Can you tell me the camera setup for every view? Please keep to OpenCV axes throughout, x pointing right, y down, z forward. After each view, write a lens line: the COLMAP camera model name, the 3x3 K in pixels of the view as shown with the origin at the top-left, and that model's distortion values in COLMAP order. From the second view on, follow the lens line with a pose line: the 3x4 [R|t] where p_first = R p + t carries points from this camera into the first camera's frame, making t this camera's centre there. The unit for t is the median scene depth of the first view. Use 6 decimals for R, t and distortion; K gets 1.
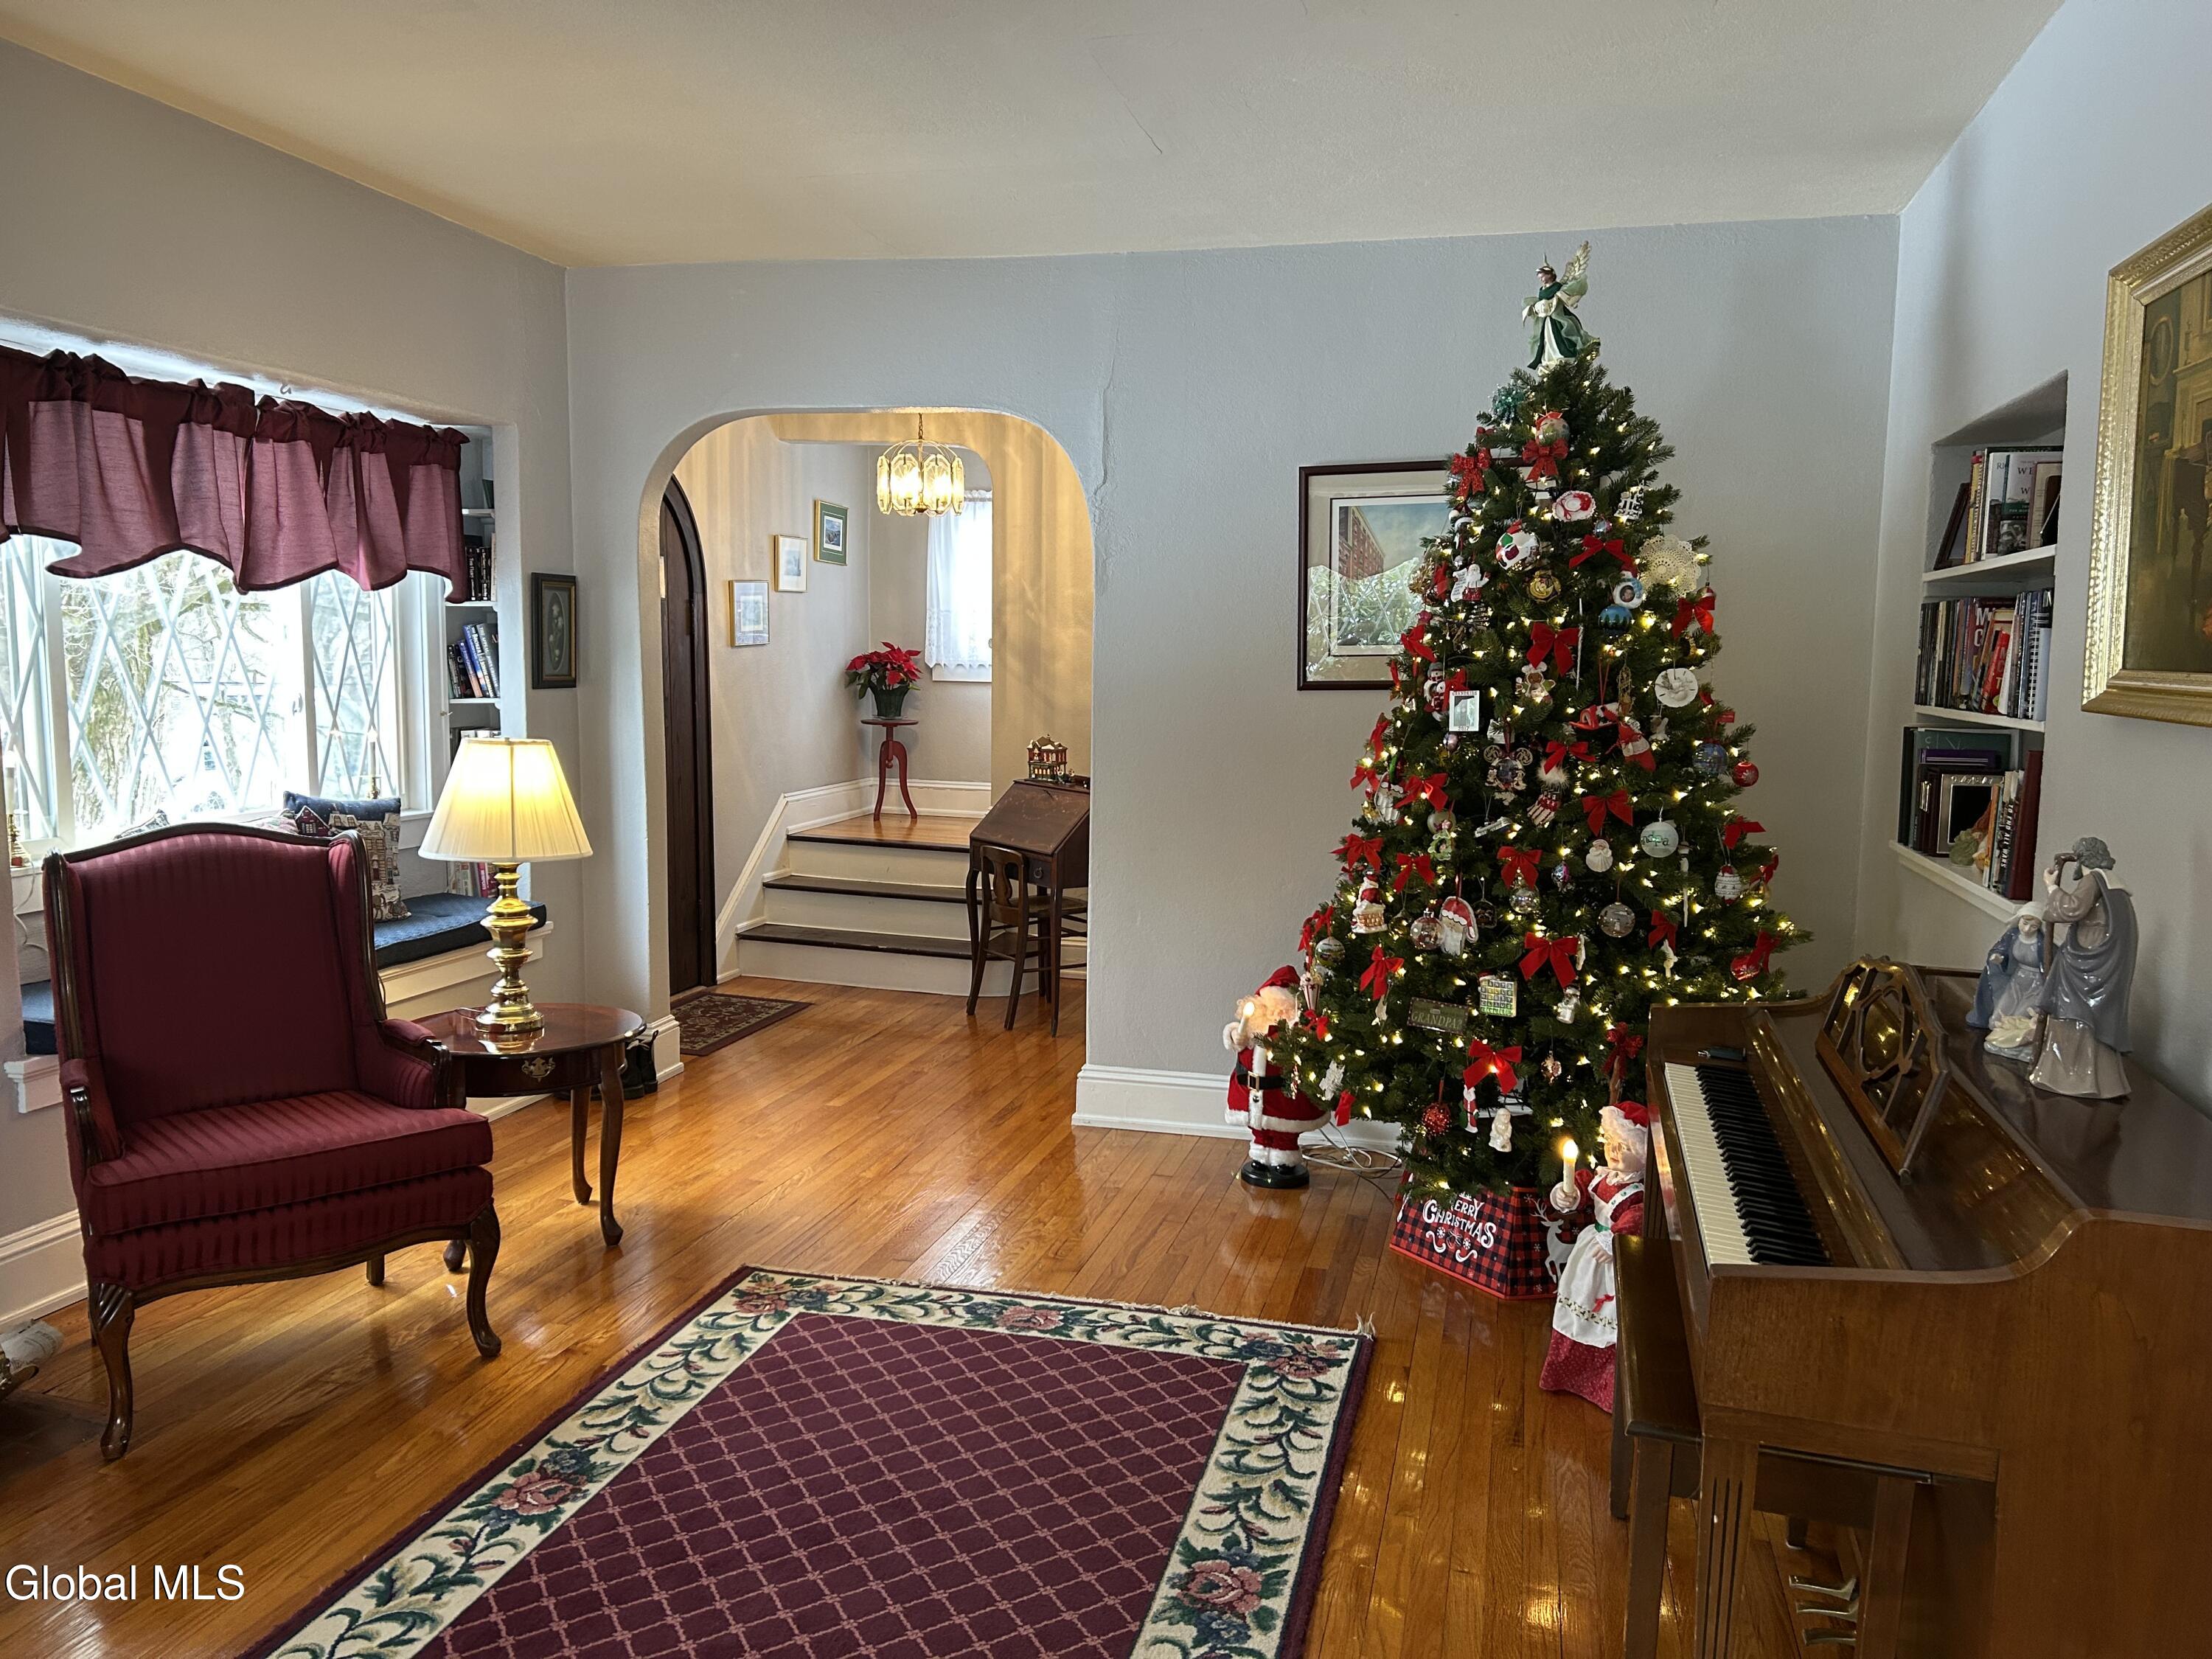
lens RADIAL K [[1673.7, 0, 1106.0], [0, 1673.7, 829.5], [0, 0, 1]] dist [0.000158, -0.001052]
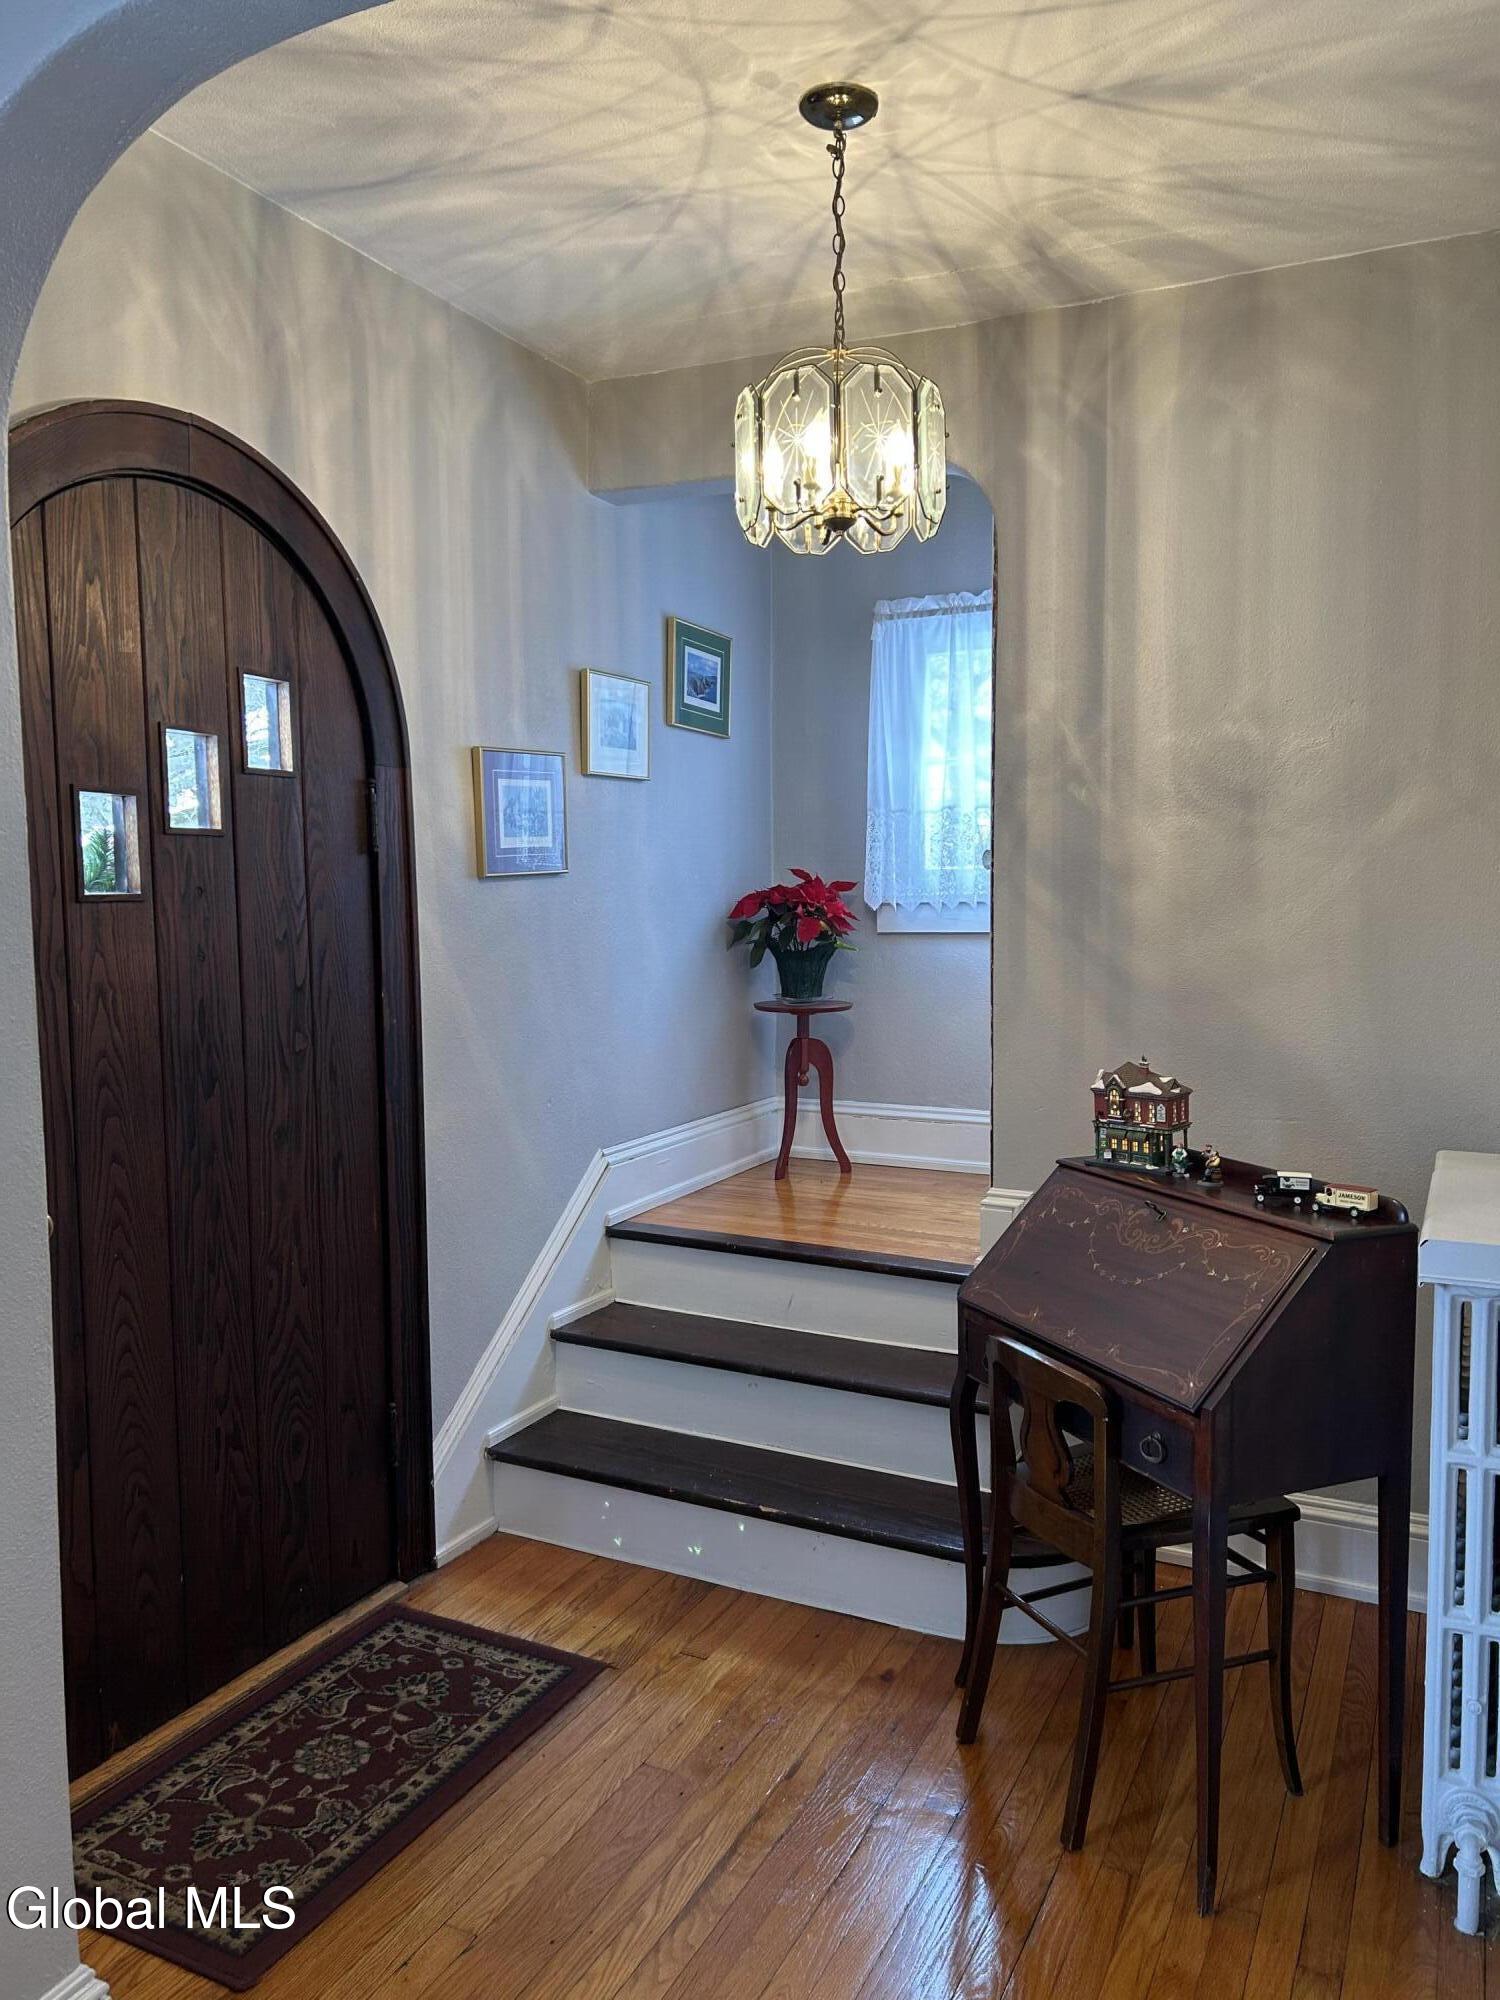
lens RADIAL K [[1499.3, 0, 708.4], [0, 1499.3, 1039.1], [0, 0, 1]] dist [0.209731, -0.000654]
pose [[0.975202, -0.006467, -0.221221, -0.051949], [0.004006, 0.999925, -0.011572, -0.052884], [0.221279, 0.010399, 0.975155, 0.548026]]
